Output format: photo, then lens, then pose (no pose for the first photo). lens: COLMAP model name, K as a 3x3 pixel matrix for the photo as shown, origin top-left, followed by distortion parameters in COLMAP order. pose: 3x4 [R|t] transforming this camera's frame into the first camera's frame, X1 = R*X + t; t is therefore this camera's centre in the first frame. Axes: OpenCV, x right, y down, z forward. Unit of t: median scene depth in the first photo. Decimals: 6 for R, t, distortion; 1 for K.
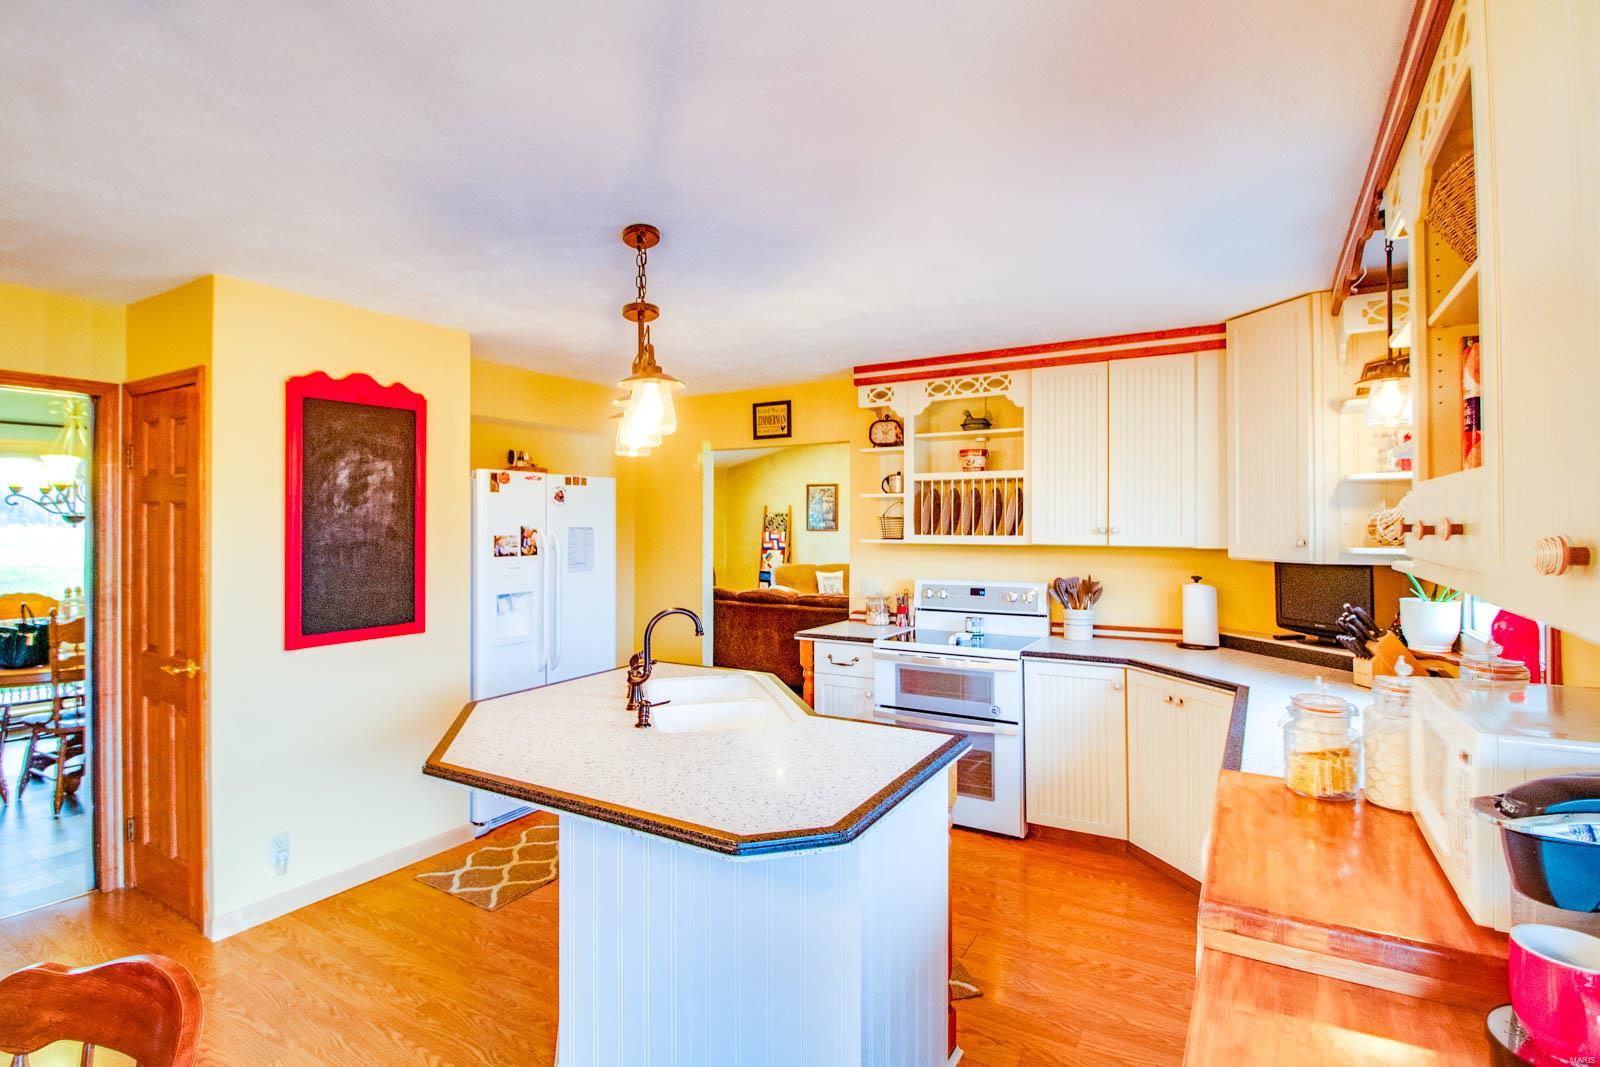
lens RADIAL K [[787.7, 0, 803.9], [0, 787.7, 515.6], [0, 0, 1]] dist [-0.003752, -0.000483]
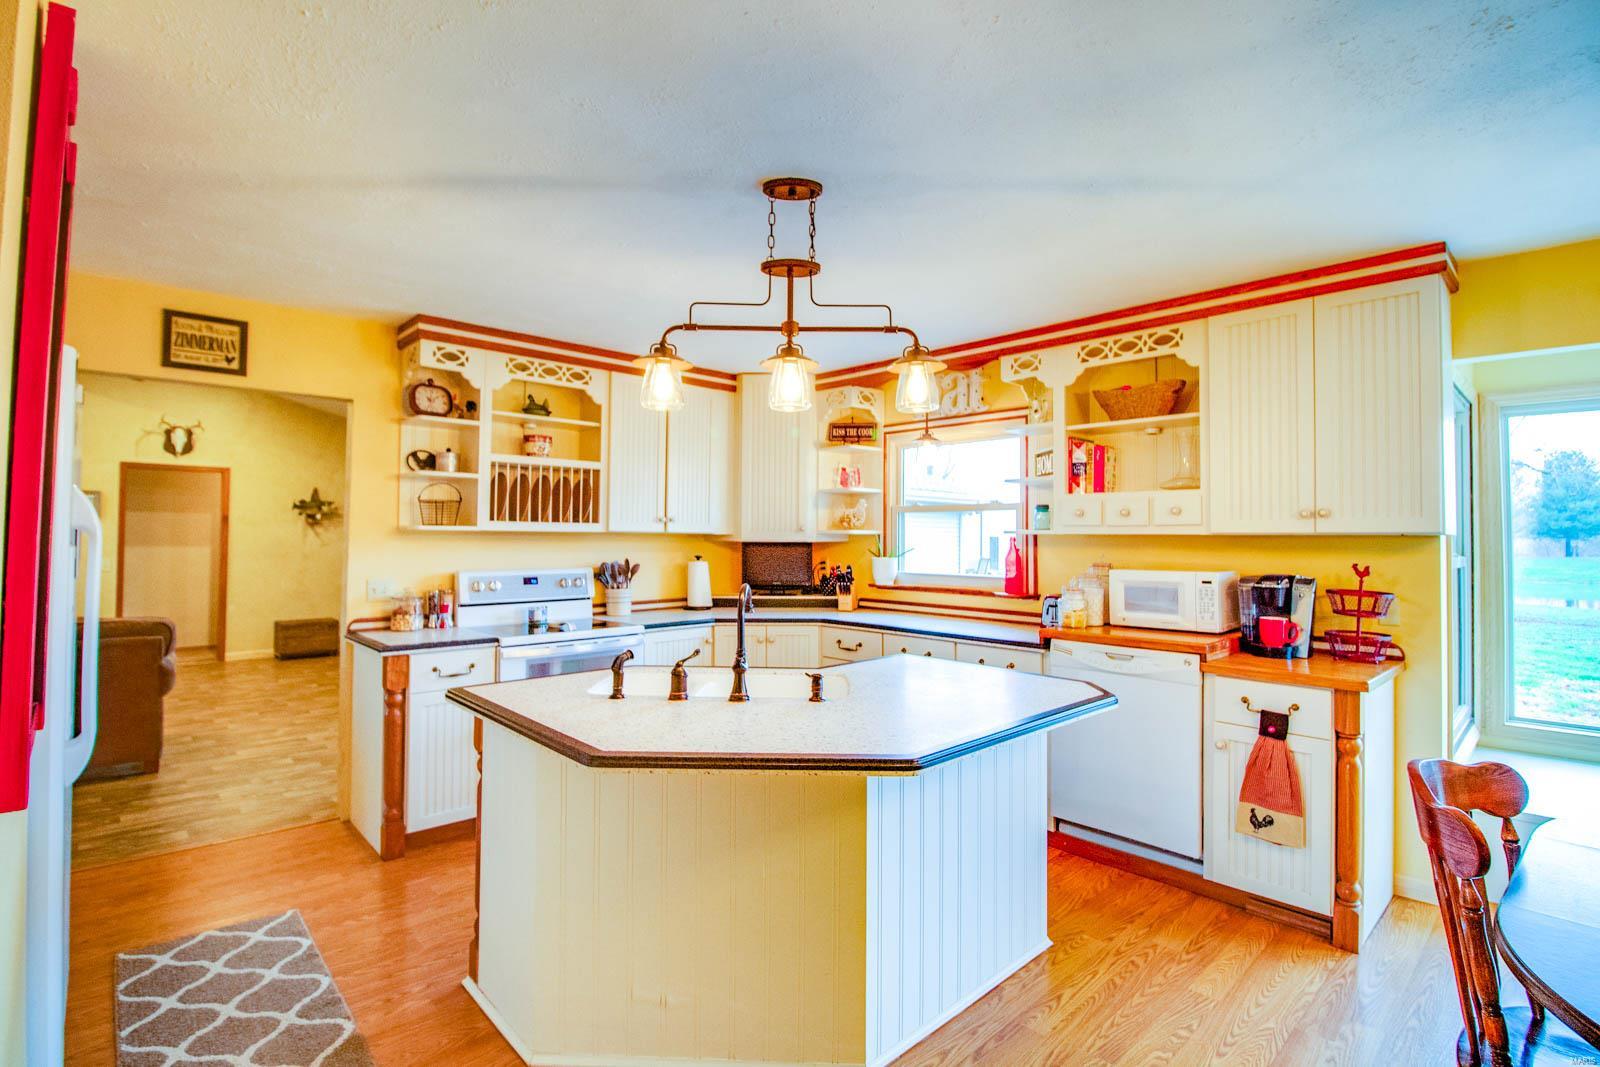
lens RADIAL K [[760.7, 0, 801.0], [0, 760.7, 518.4], [0, 0, 1]] dist [-0.001367, -0.013708]
pose [[0.278682, 0.025153, 0.960054, -0.630153], [-0.022619, 0.999552, -0.019622, 0.031745], [-0.960117, -0.016248, 0.279126, 0.436749]]
